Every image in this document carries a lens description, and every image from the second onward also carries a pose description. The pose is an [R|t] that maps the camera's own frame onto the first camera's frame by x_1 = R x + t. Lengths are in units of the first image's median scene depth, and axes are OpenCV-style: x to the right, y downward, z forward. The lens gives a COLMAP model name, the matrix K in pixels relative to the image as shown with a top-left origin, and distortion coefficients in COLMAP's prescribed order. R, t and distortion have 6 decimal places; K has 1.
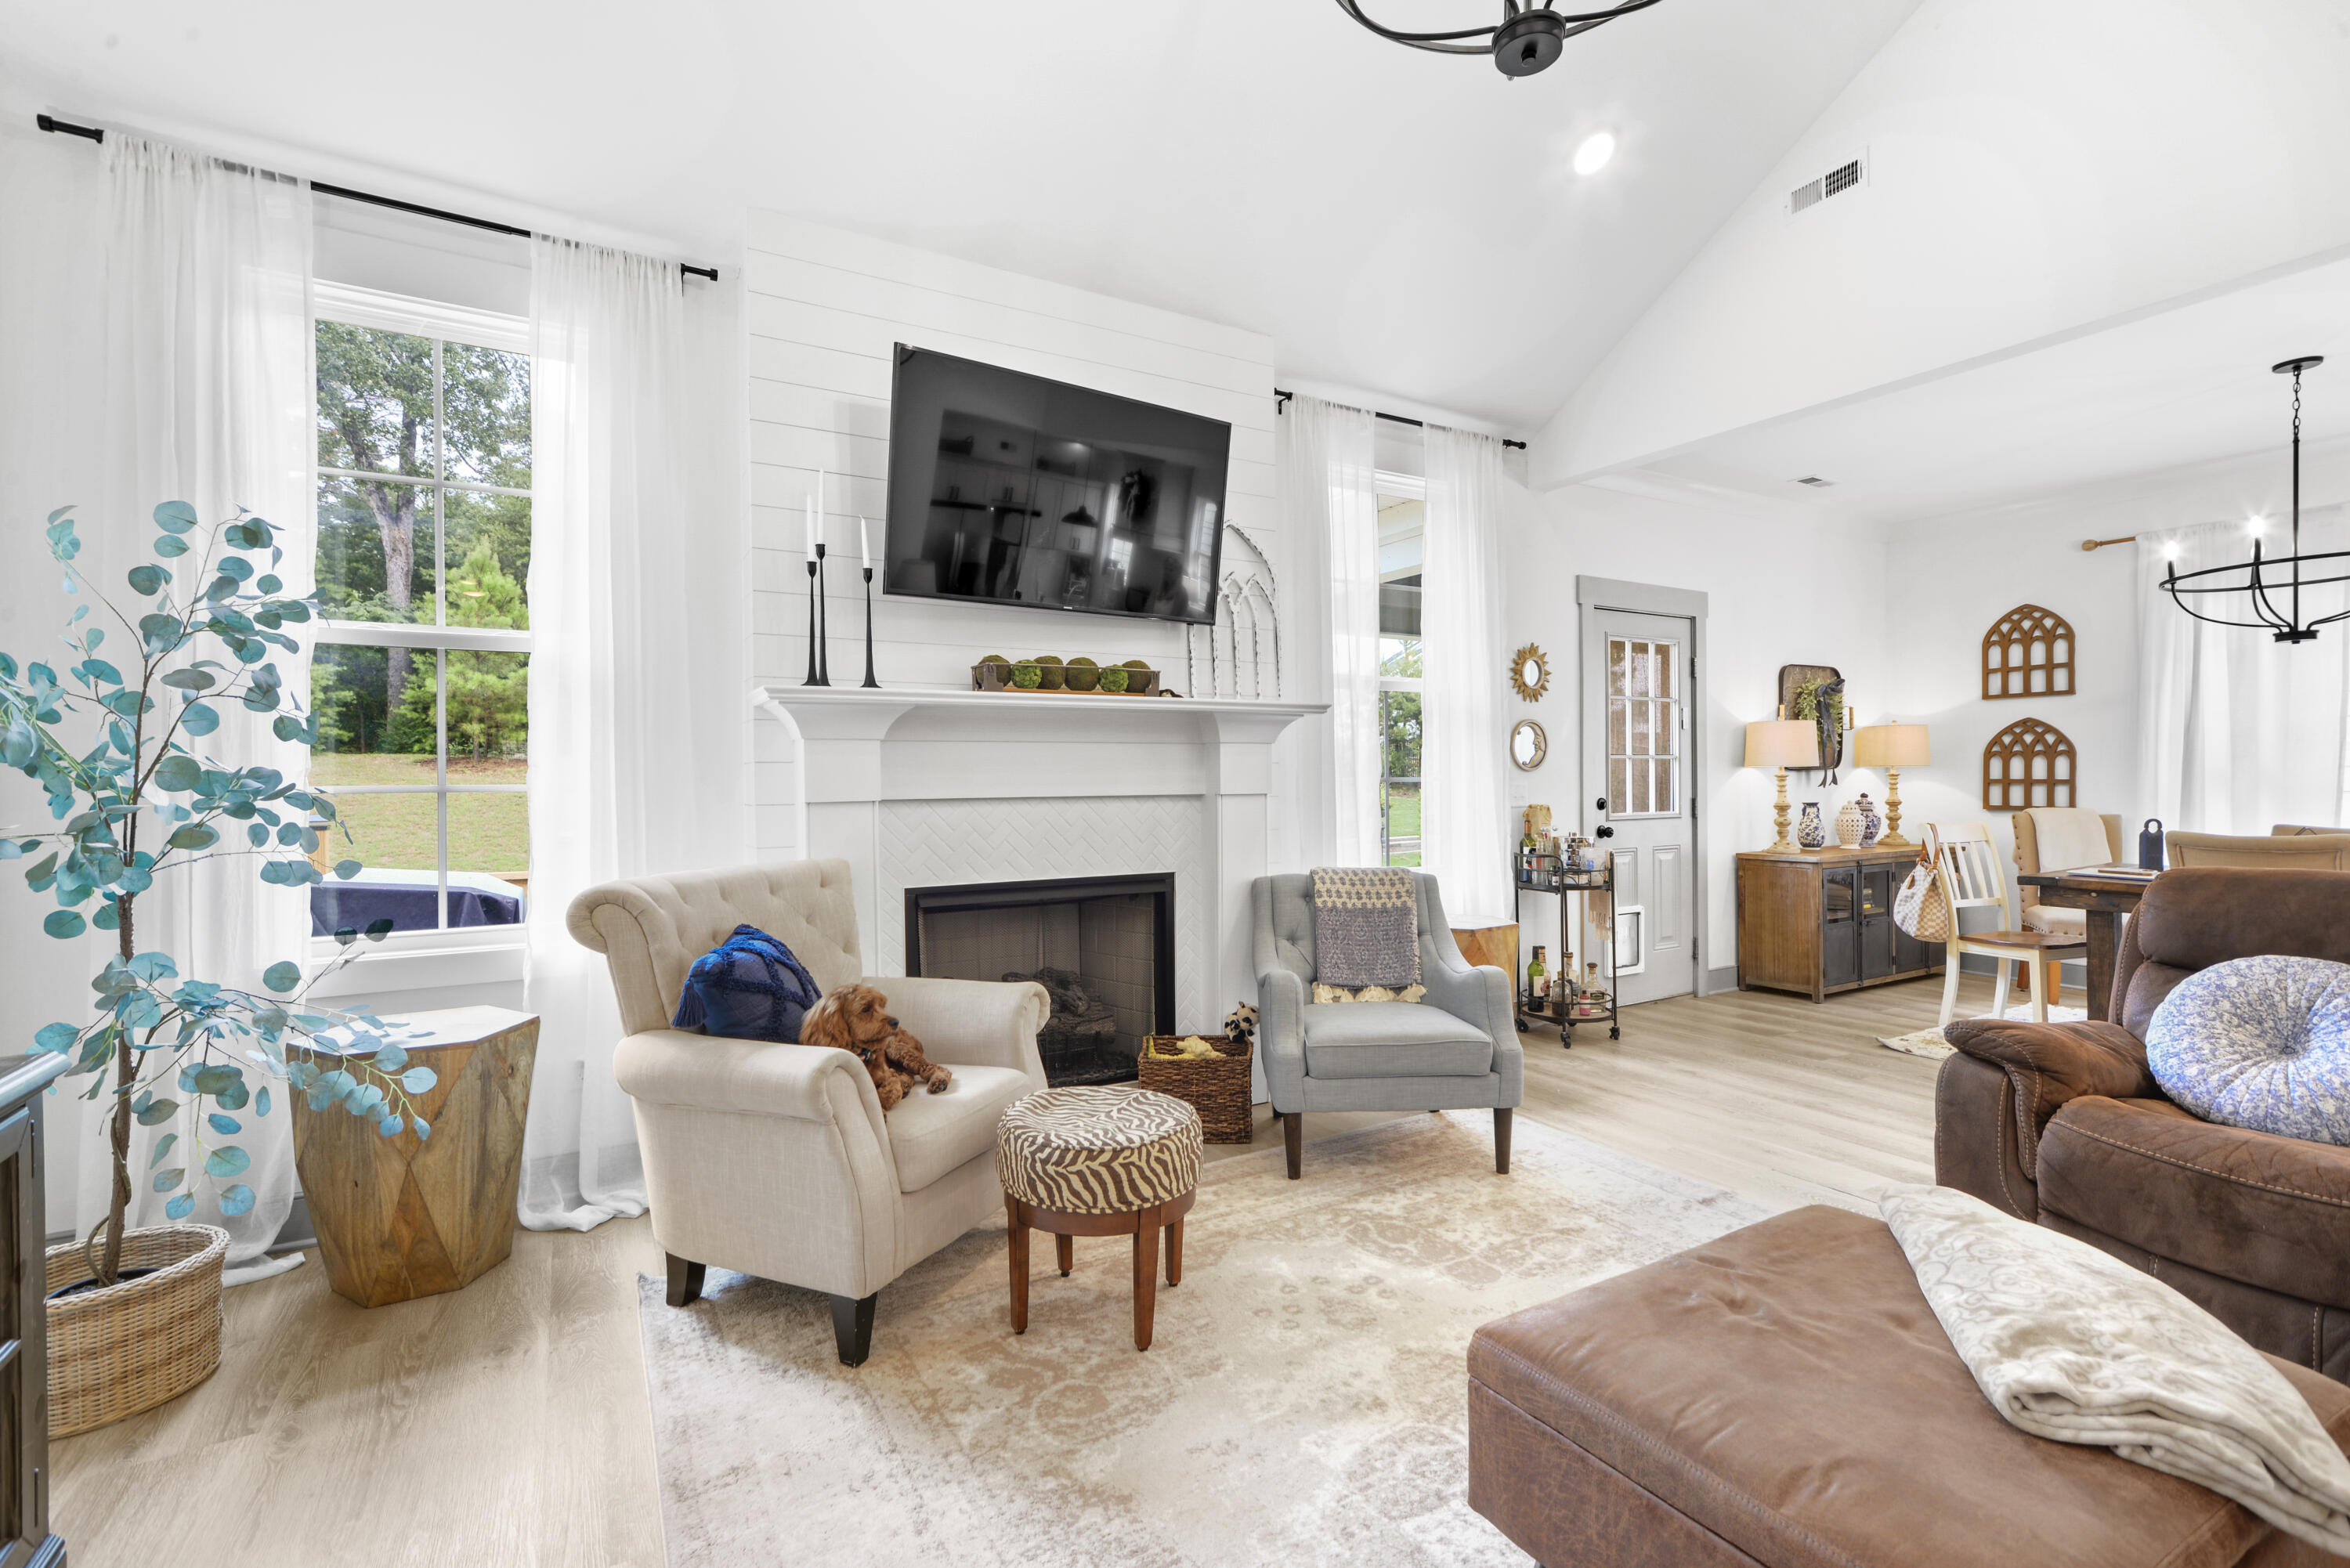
lens RADIAL K [[1054.3, 0, 1175.0], [0, 1054.3, 784.0], [0, 0, 1]] dist [-0.000332, -0.000027]
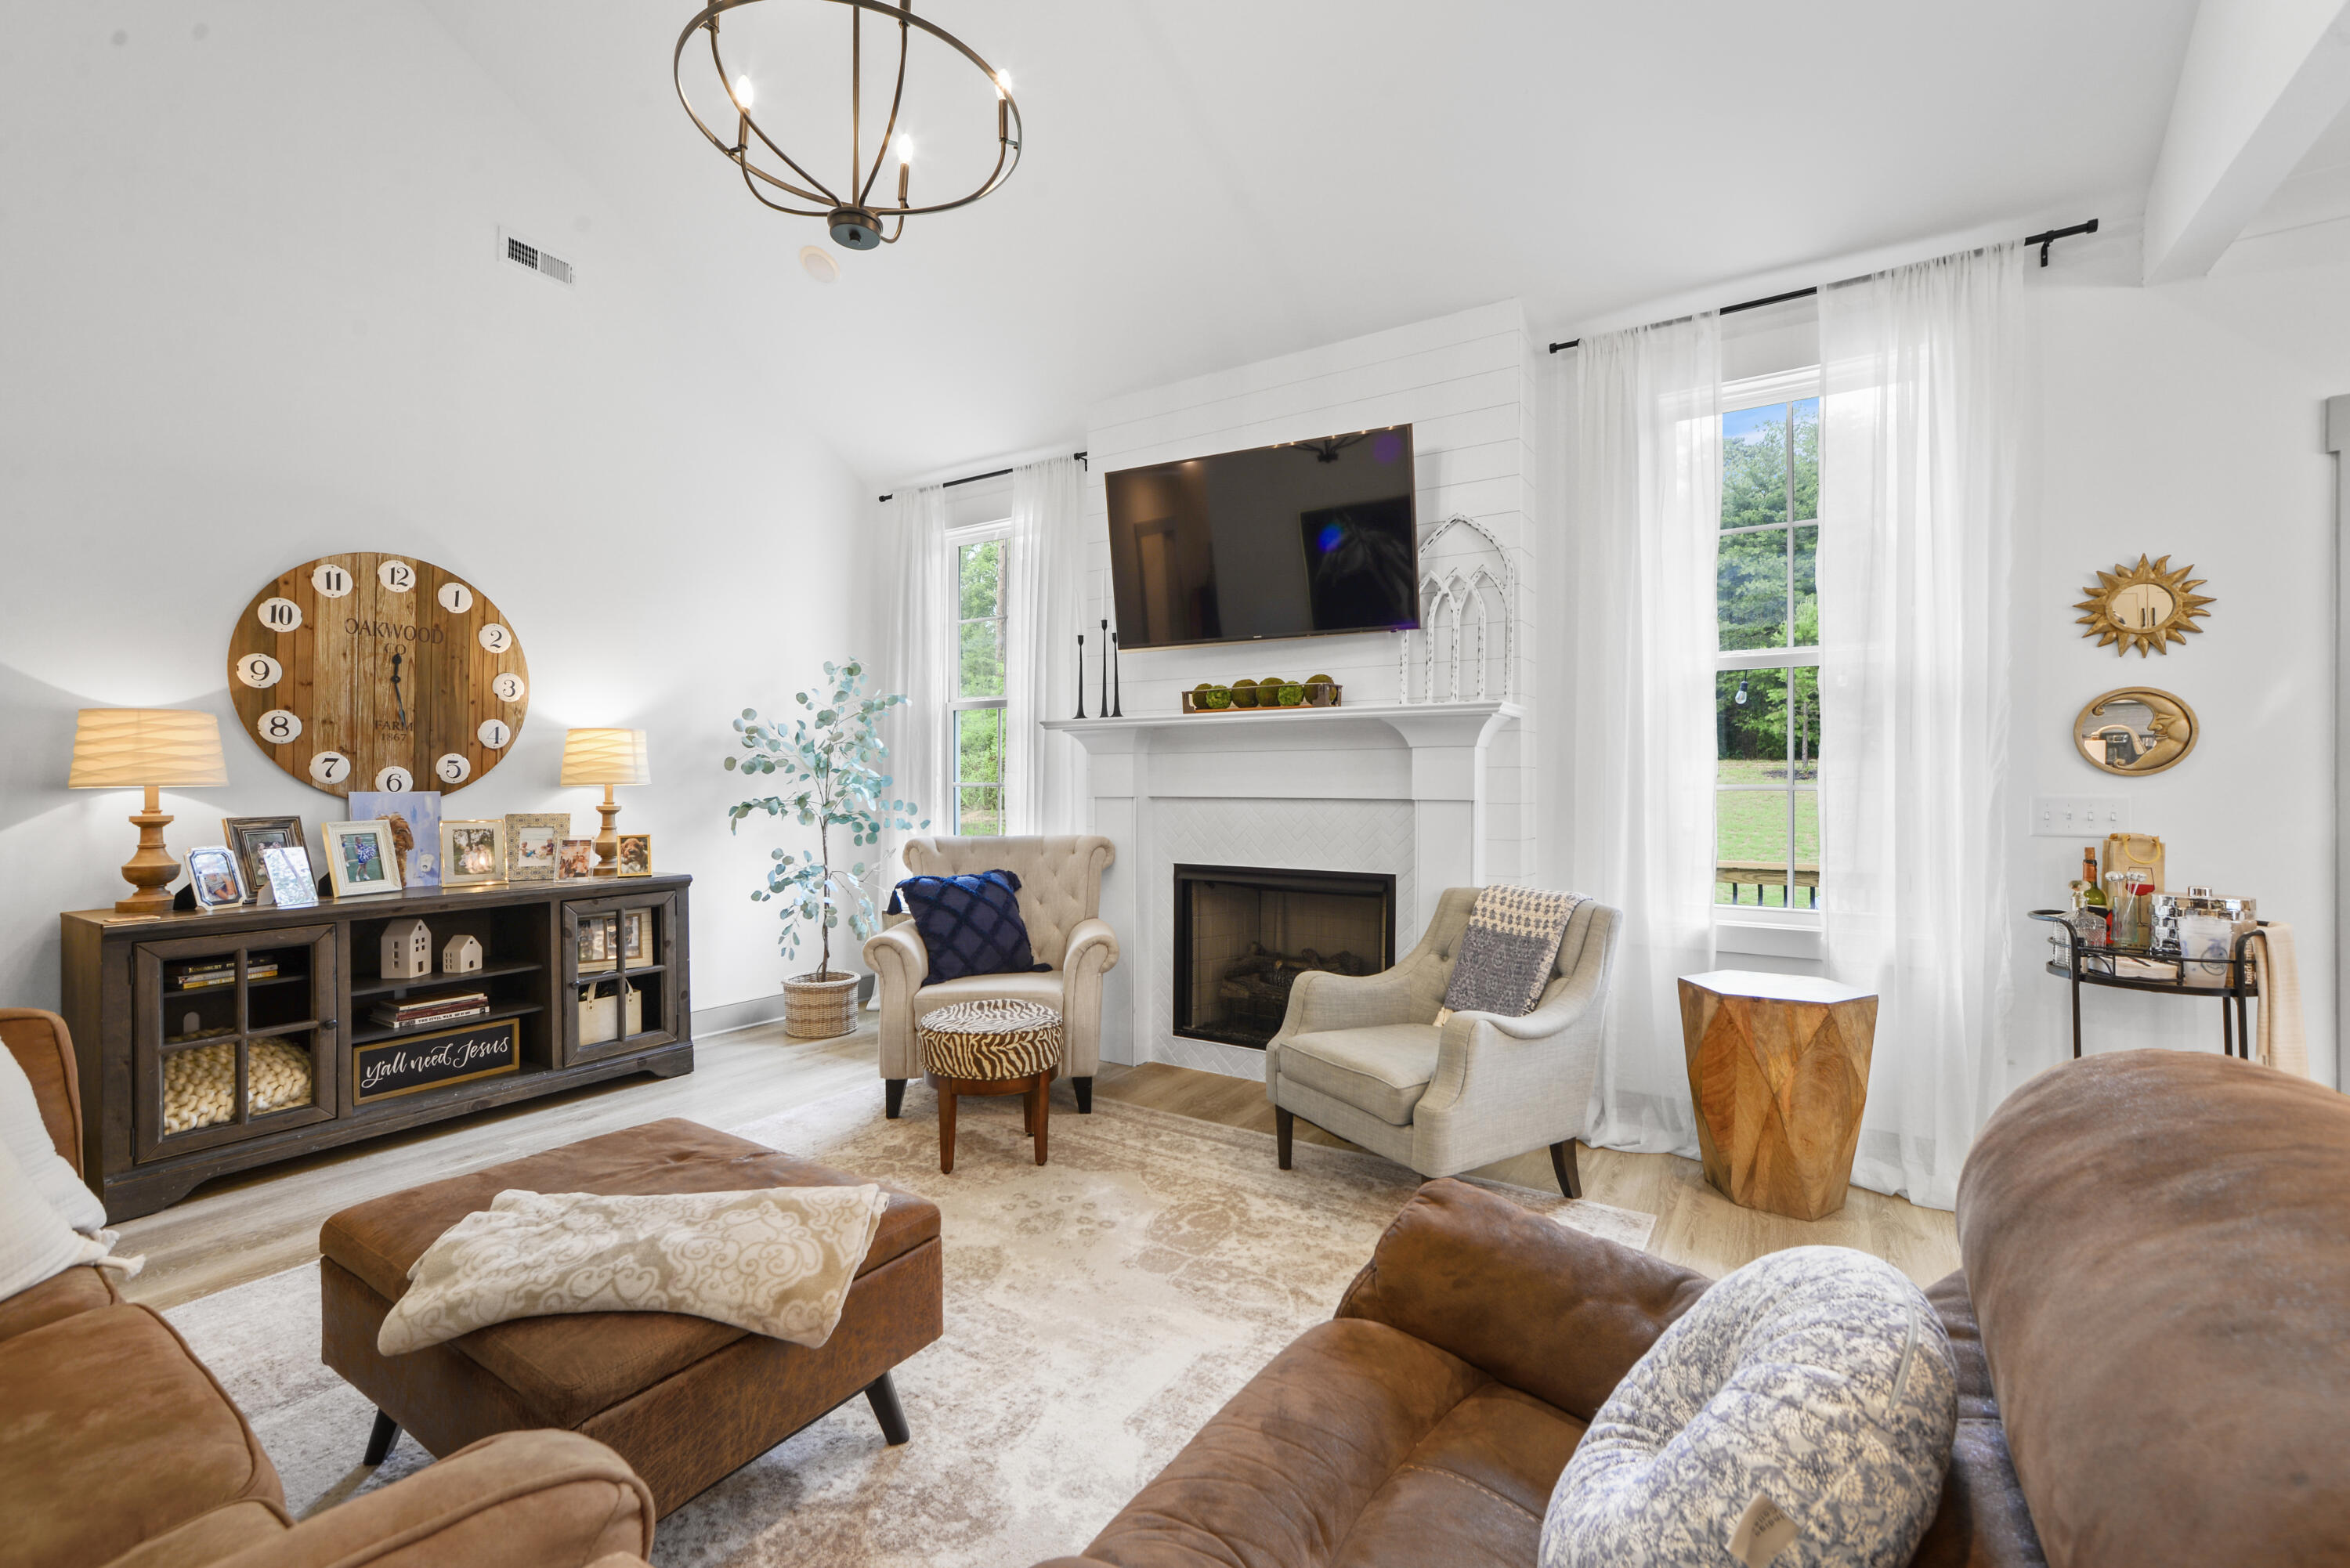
lens RADIAL K [[992.1, 0, 1175.0], [0, 992.1, 784.0], [0, 0, 1]] dist [-0.025097, 0.018790]
pose [[0.457205, 0.010655, -0.889298, 0.907457], [-0.009426, 0.999930, 0.007135, -0.010663], [0.889311, 0.005121, 0.457273, 0.446577]]
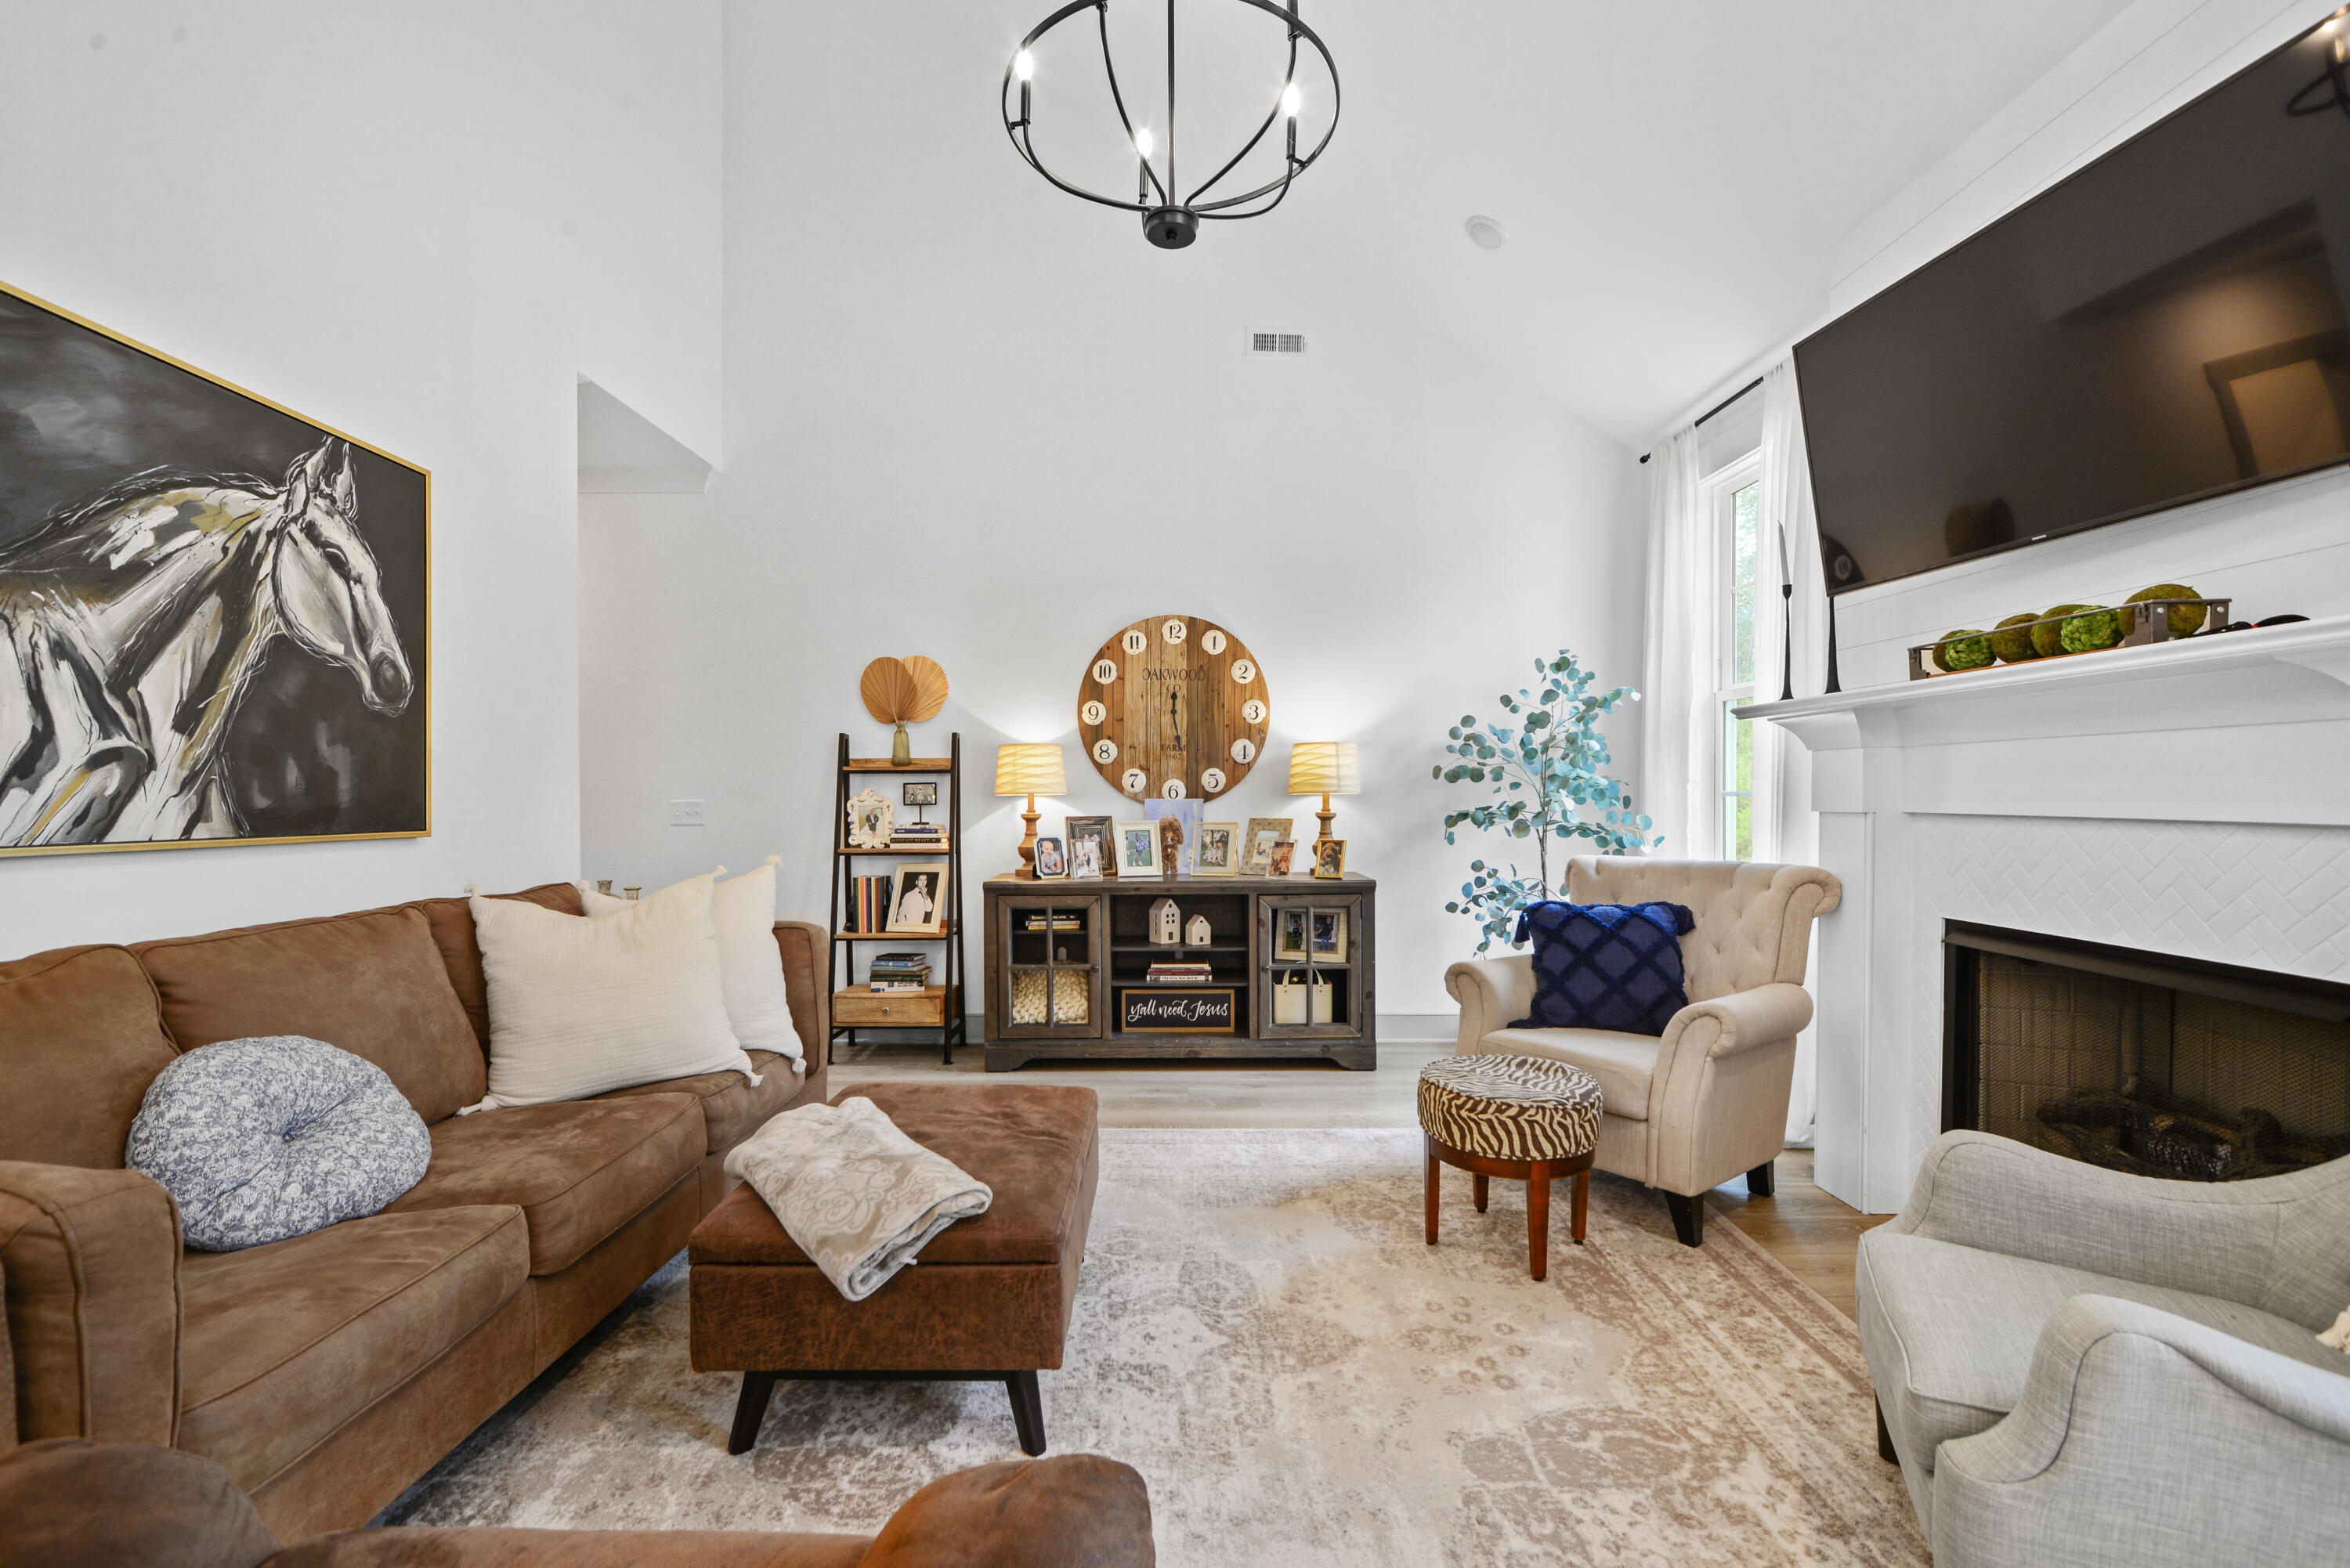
lens RADIAL K [[1007.9, 0, 1175.3], [0, 1007.9, 796.5], [0, 0, 1]] dist [-0.029835, 0.023893]
pose [[-0.499497, 0.014136, -0.866200, 0.788251], [0.001364, 0.999878, 0.015531, -0.011808], [0.866315, 0.006576, -0.499455, 0.909808]]
